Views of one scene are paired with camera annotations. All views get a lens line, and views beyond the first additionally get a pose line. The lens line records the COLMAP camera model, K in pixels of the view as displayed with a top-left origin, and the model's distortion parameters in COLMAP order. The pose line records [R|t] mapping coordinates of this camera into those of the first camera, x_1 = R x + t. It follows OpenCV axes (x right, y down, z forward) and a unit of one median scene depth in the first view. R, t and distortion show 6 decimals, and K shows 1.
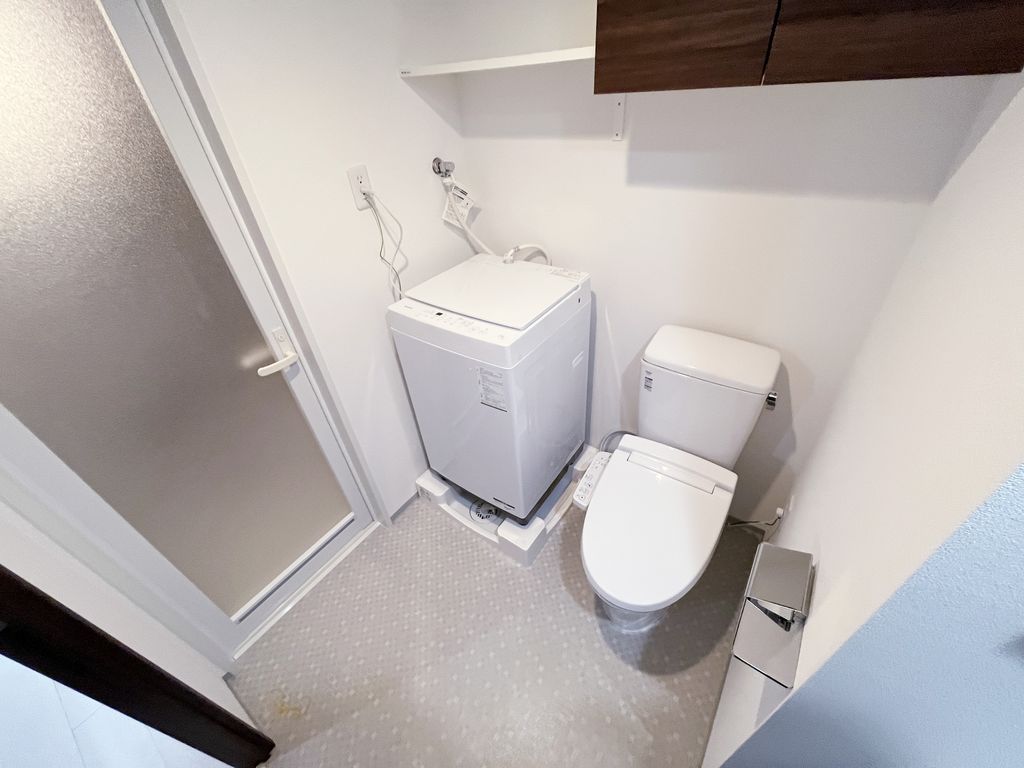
lens RADIAL K [[412.2, 0, 515.2], [0, 412.2, 385.4], [0, 0, 1]] dist [0.000551, -0.000873]
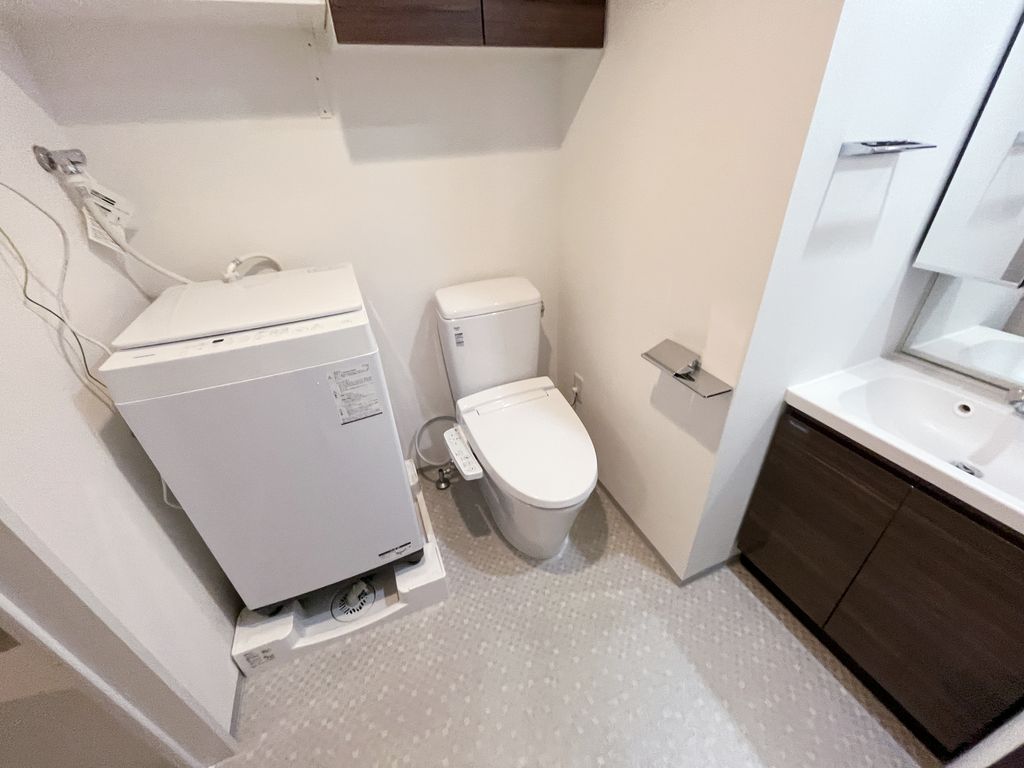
lens RADIAL K [[412.2, 0, 514.9], [0, 412.2, 384.6], [0, 0, 1]] dist [0.000551, -0.000873]
pose [[0.532525, -0.400105, 0.745878, -0.407141], [0.516071, 0.851956, 0.088554, 0.069327], [-0.670886, 0.337769, 0.660170, 0.228007]]
